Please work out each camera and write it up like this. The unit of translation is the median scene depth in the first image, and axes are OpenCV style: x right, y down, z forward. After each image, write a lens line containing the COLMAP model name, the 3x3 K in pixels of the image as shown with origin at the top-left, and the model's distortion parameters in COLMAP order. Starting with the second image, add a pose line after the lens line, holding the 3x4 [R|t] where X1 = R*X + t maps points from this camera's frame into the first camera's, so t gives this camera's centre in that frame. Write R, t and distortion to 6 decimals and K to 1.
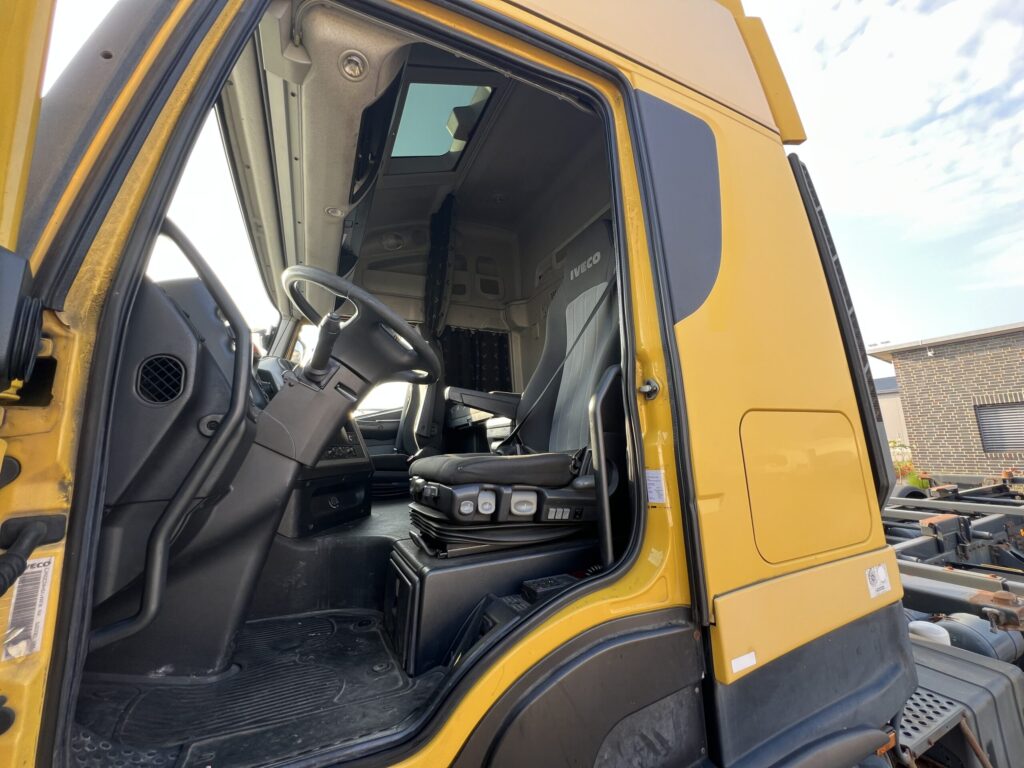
lens RADIAL K [[410.6, 0, 511.7], [0, 410.6, 380.3], [0, 0, 1]] dist [-0.001880, 0.000056]
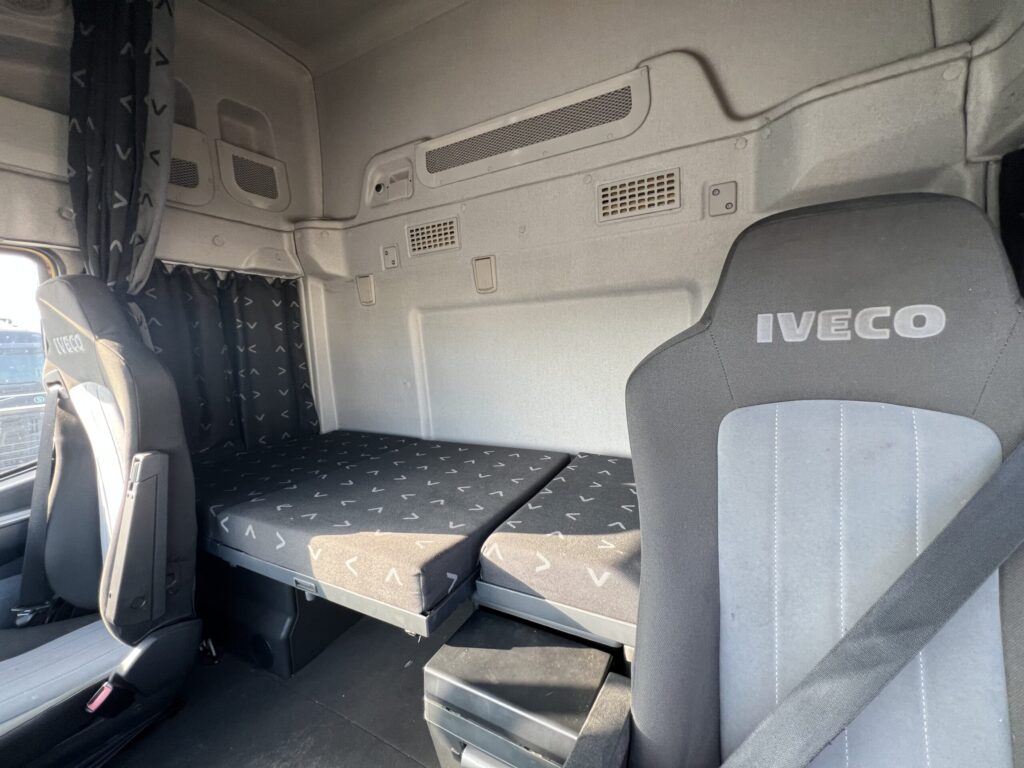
lens RADIAL K [[410.6, 0, 514.5], [0, 410.6, 378.1], [0, 0, 1]] dist [-0.001880, 0.000056]
pose [[0.805007, -0.051611, 0.591015, -0.110905], [-0.089296, 0.974319, 0.206711, -0.132771], [-0.586506, -0.219179, 0.779725, 0.419624]]
